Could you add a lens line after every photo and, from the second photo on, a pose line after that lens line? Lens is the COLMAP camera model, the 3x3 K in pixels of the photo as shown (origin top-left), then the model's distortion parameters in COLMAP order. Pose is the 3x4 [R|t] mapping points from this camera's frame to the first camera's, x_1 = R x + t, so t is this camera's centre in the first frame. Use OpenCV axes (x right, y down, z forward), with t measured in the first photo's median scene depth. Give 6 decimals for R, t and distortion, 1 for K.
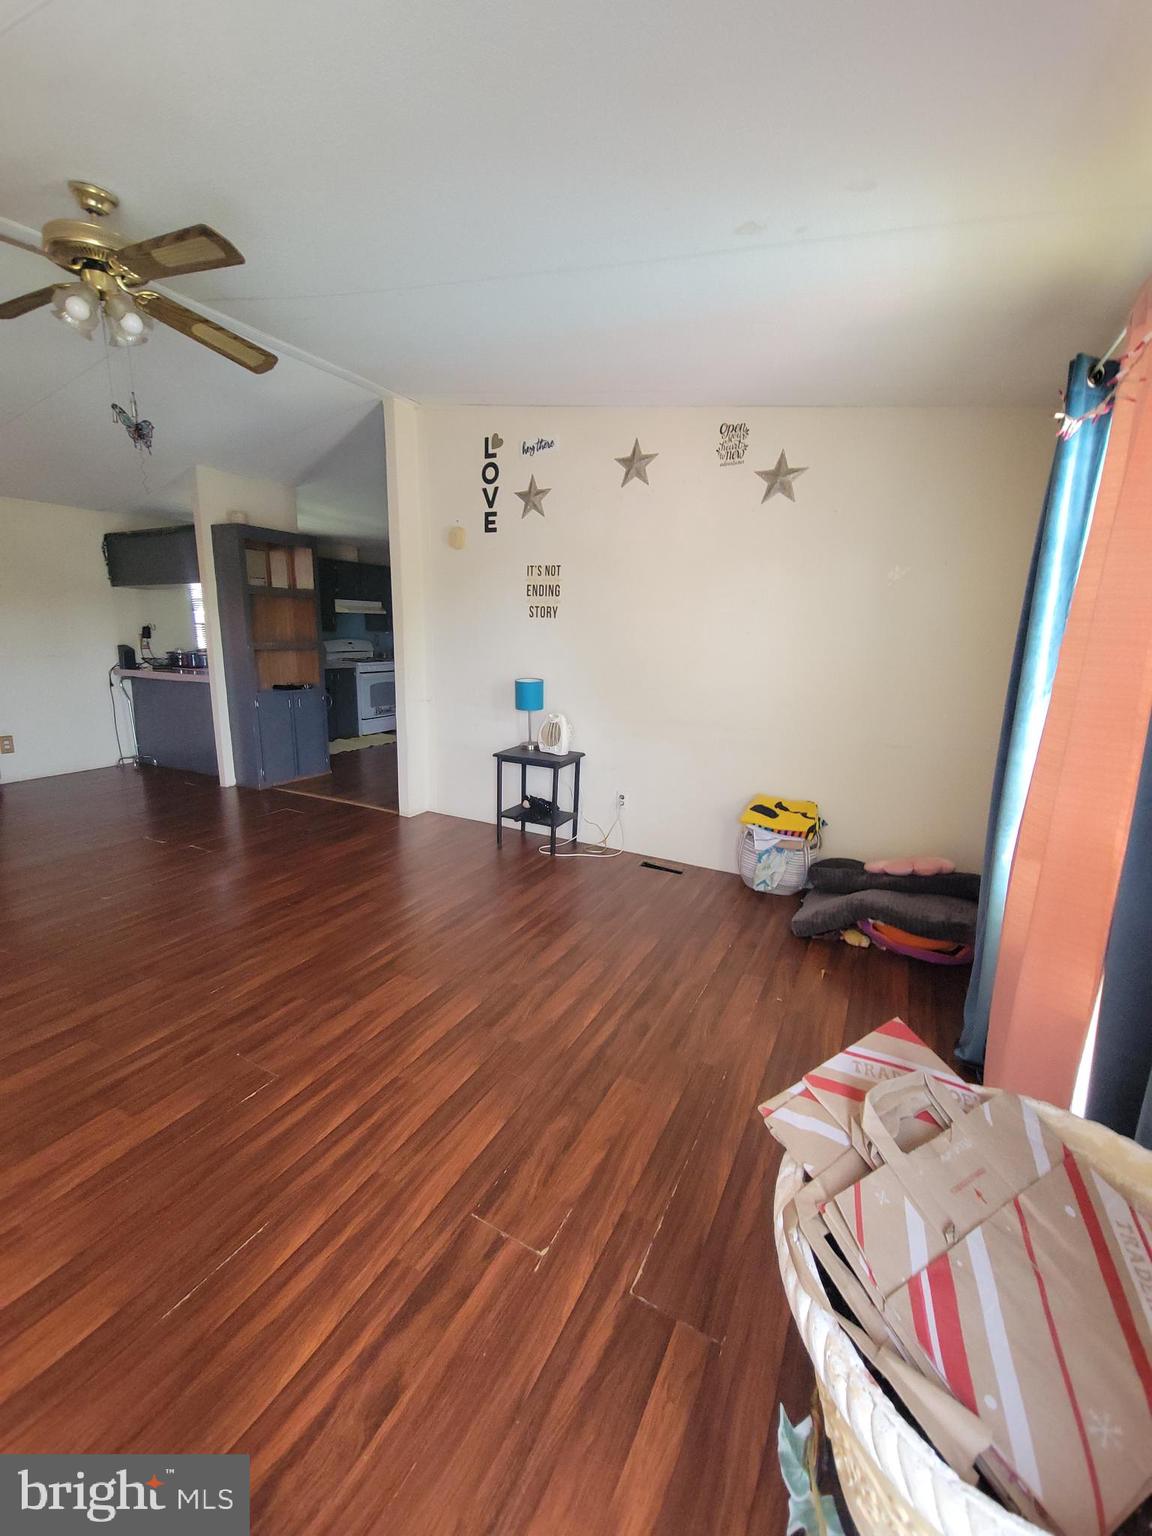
lens RADIAL K [[617.1, 0, 573.8], [0, 617.1, 764.5], [0, 0, 1]] dist [0.000568, -0.000108]
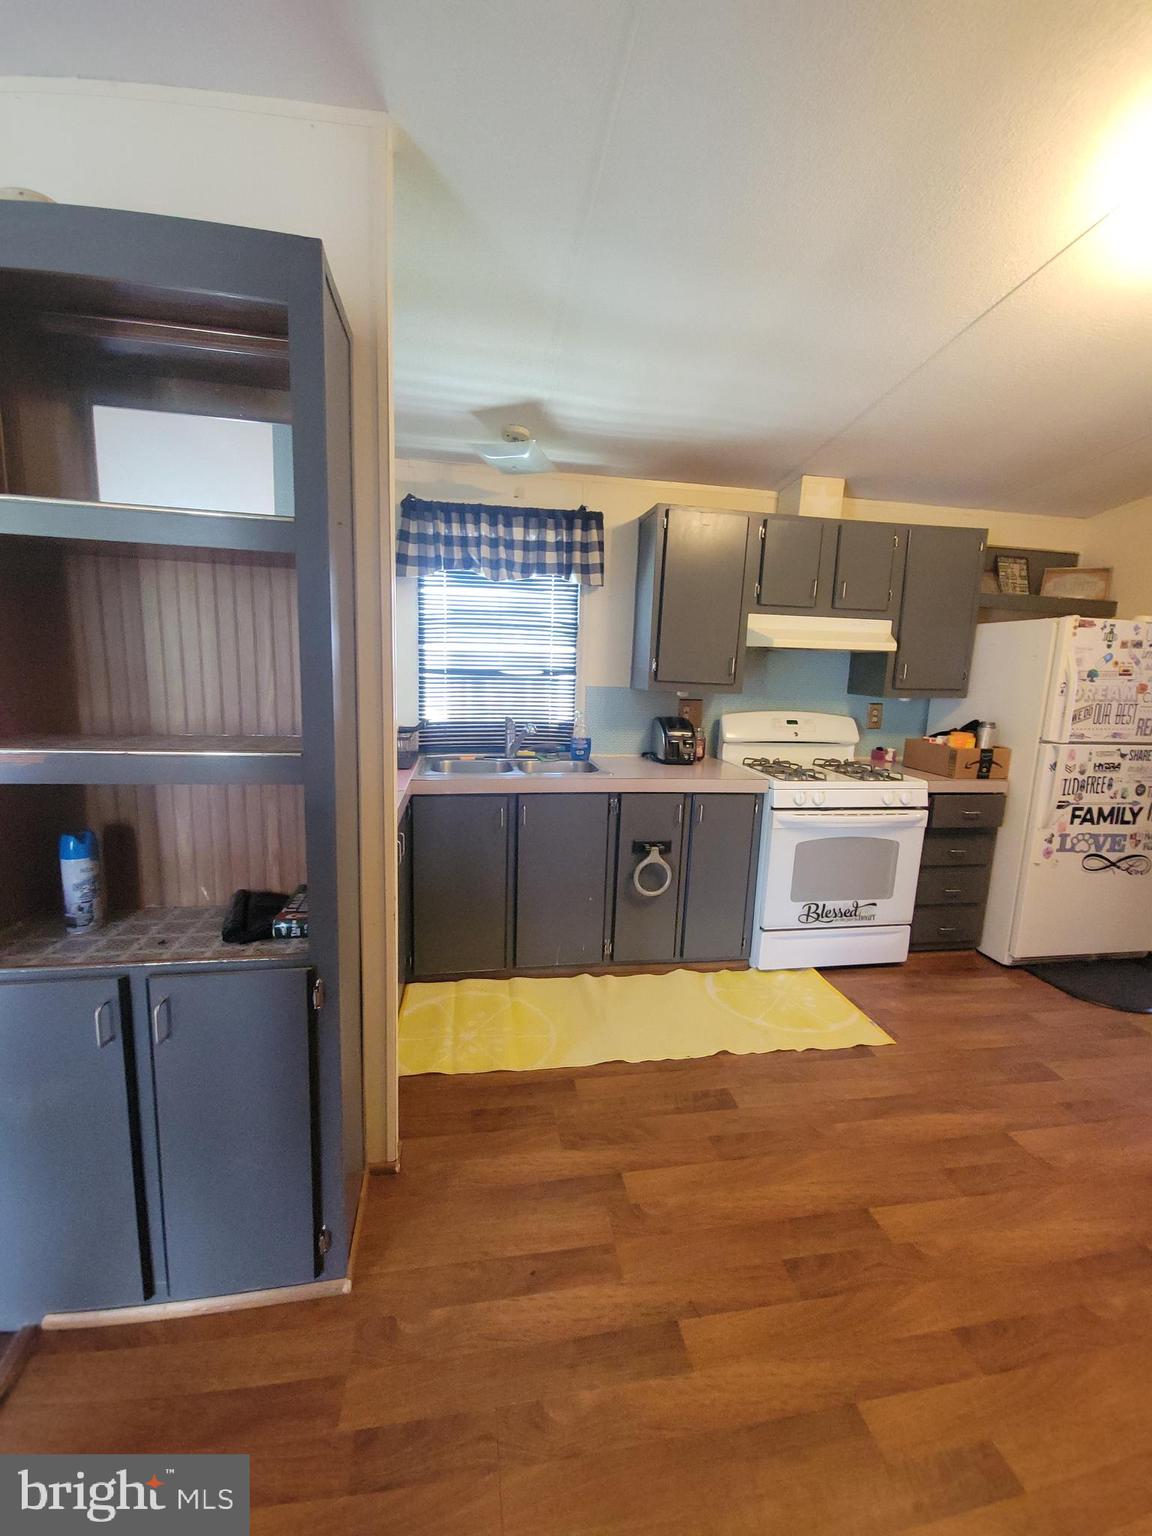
lens RADIAL K [[617.1, 0, 573.8], [0, 617.1, 764.5], [0, 0, 1]] dist [0.000568, -0.000108]
pose [[0.609364, 0.129575, -0.782231, -0.214505], [-0.189369, 0.981790, 0.015111, -0.250178], [0.769944, 0.138922, 0.622805, 1.079362]]
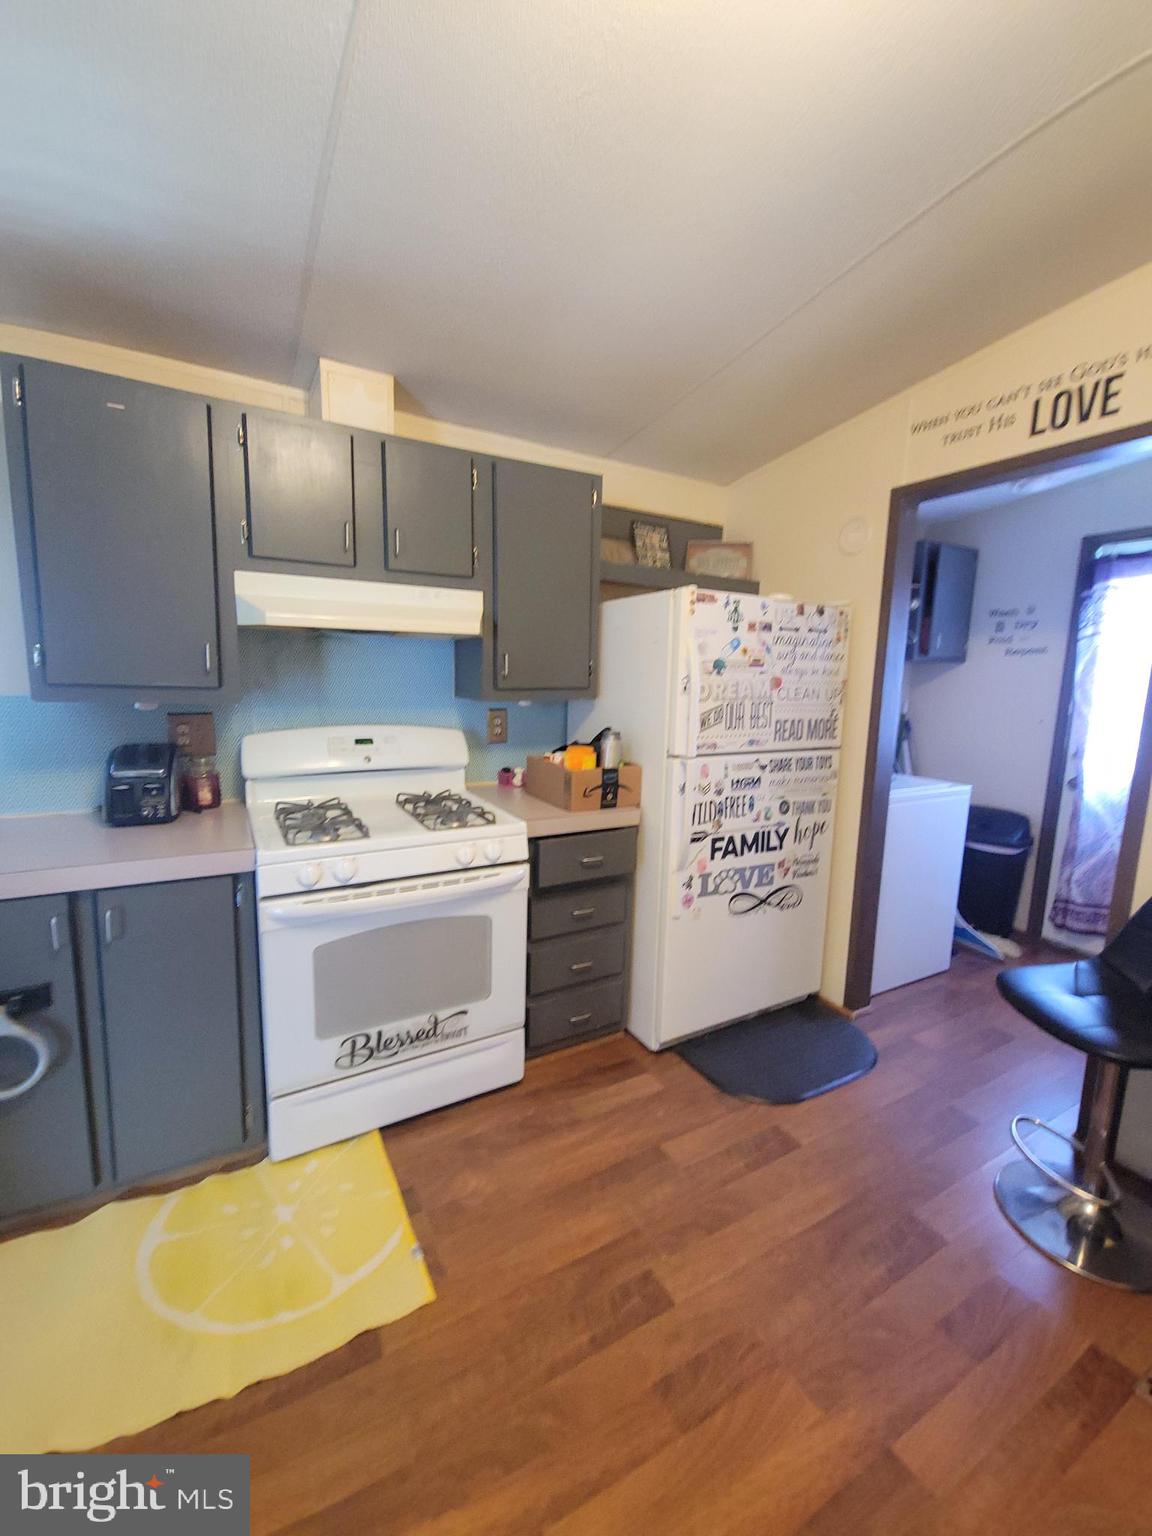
lens RADIAL K [[617.1, 0, 573.8], [0, 617.1, 764.5], [0, 0, 1]] dist [0.000568, -0.000108]
pose [[0.840212, 0.081314, -0.536126, -0.226619], [-0.122036, 0.991685, -0.040846, -0.316518], [0.528347, 0.099746, 0.843149, 1.387521]]
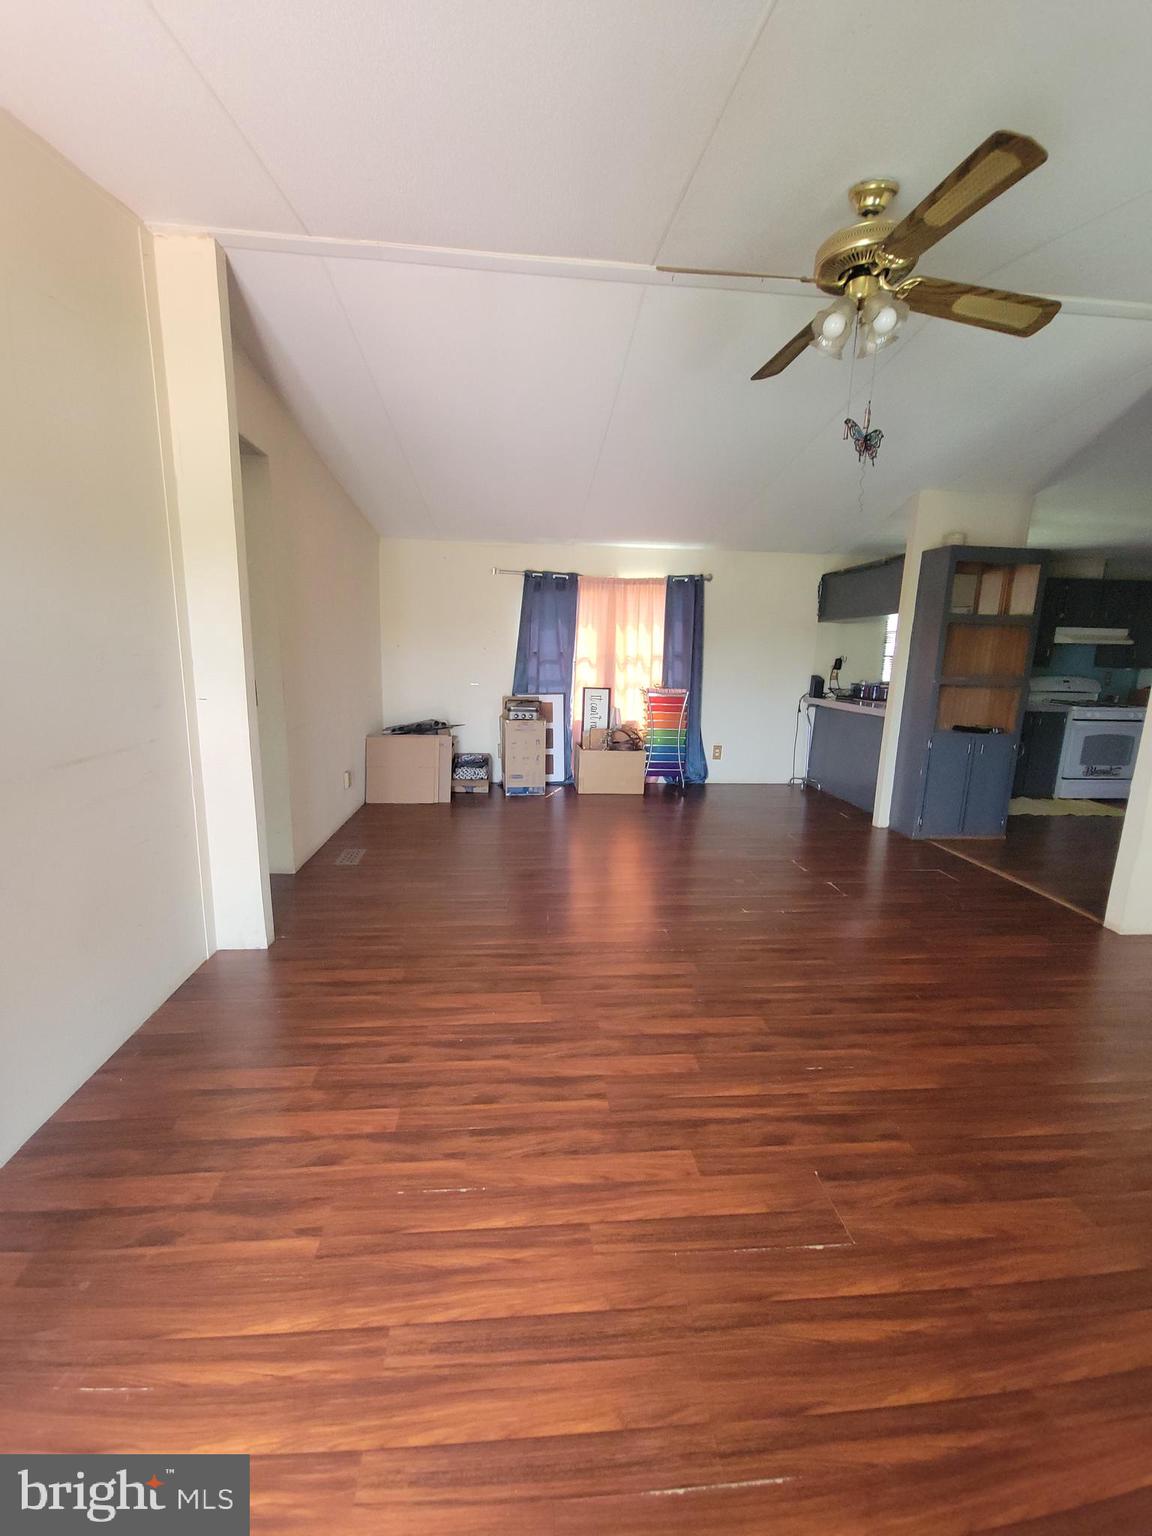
lens RADIAL K [[622.3, 0, 576.3], [0, 622.3, 762.5], [0, 0, 1]] dist [0.011879, -0.007130]
pose [[0.544856, 0.145028, -0.825893, -0.044837], [-0.192736, 0.980219, 0.044977, -0.015525], [0.816079, 0.134674, 0.562030, 0.080736]]
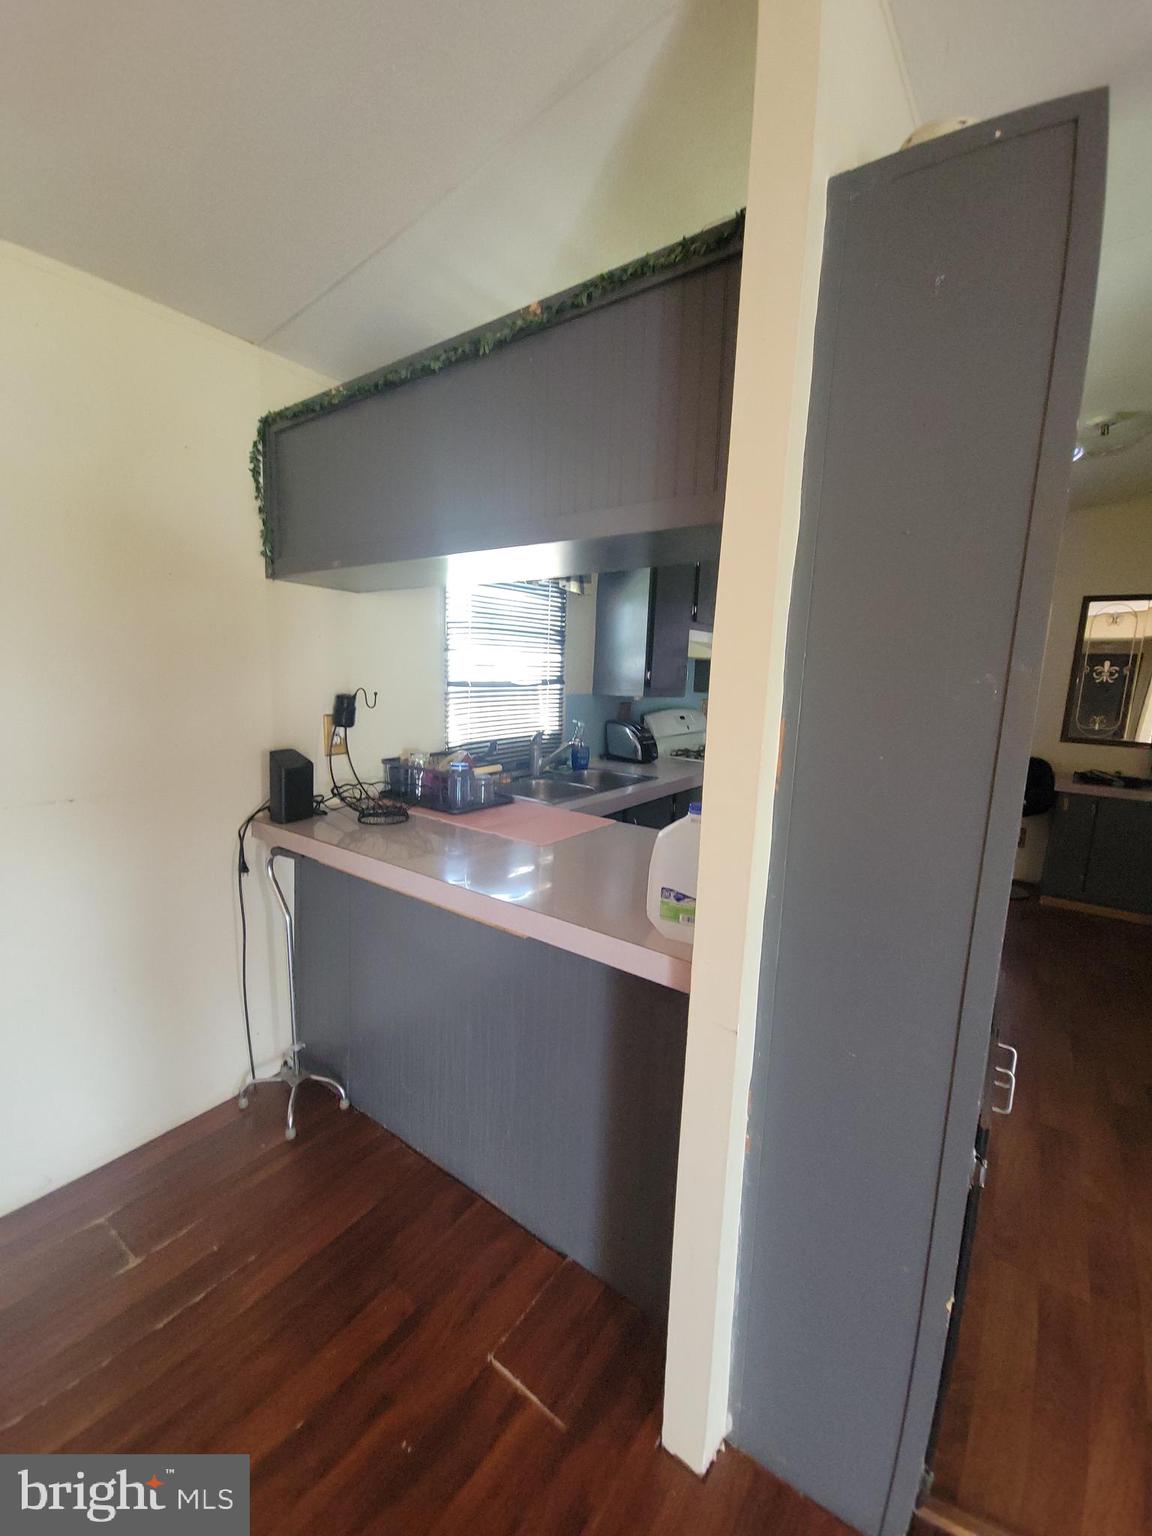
lens RADIAL K [[622.3, 0, 576.3], [0, 622.3, 762.5], [0, 0, 1]] dist [0.011879, -0.007130]
pose [[0.988573, 0.040363, -0.145242, -0.636128], [-0.049670, 0.996899, -0.061030, -0.212277], [0.142328, 0.067547, 0.987512, 0.836156]]
